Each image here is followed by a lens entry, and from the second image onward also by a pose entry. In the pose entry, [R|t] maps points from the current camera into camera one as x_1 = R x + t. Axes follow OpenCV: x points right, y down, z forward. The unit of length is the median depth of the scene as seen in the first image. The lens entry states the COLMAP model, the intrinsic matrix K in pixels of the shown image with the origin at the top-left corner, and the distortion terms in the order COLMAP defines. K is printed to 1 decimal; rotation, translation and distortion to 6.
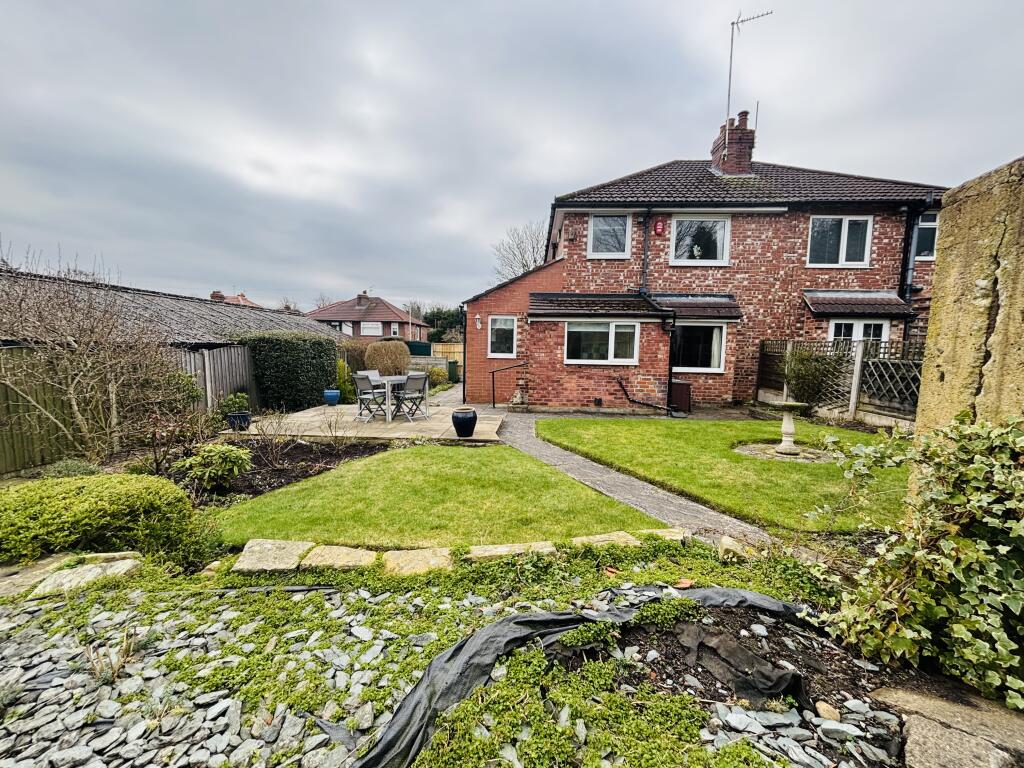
lens RADIAL K [[410.6, 0, 512.8], [0, 410.6, 385.8], [0, 0, 1]] dist [-0.003650, 0.000307]
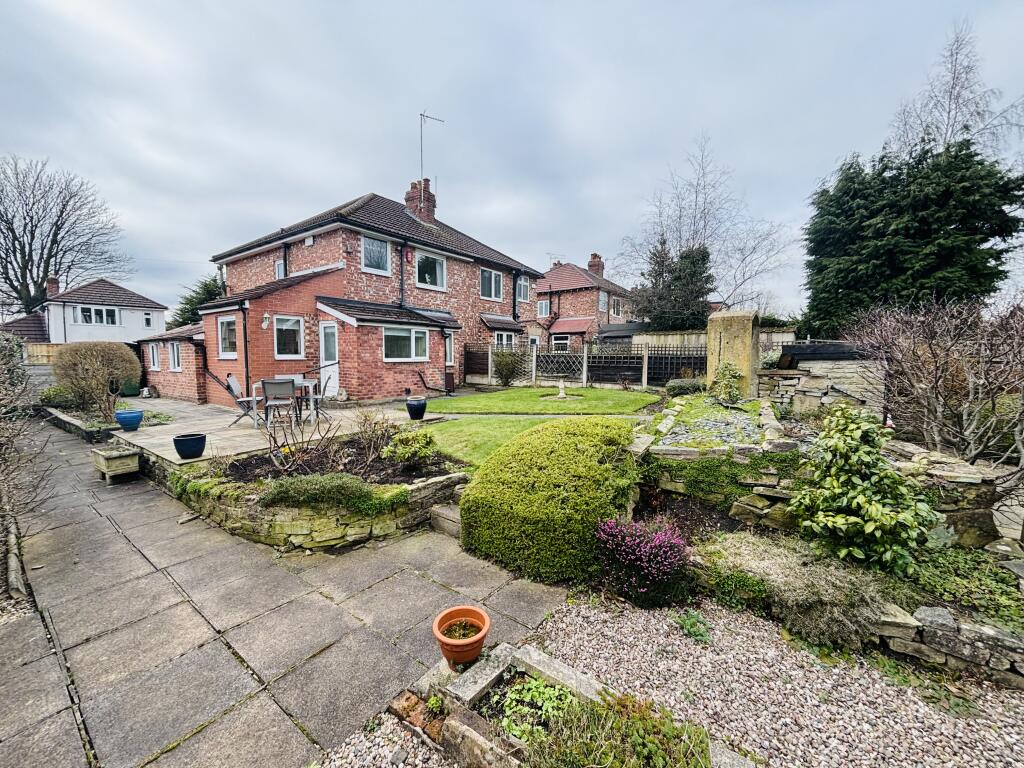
lens RADIAL K [[410.6, 0, 517.4], [0, 410.6, 384.8], [0, 0, 1]] dist [-0.003650, 0.000307]
pose [[0.523860, -0.079407, 0.848095, -0.620295], [0.081735, 0.995737, 0.042745, -0.006162], [-0.847874, 0.046927, 0.528117, 0.036061]]
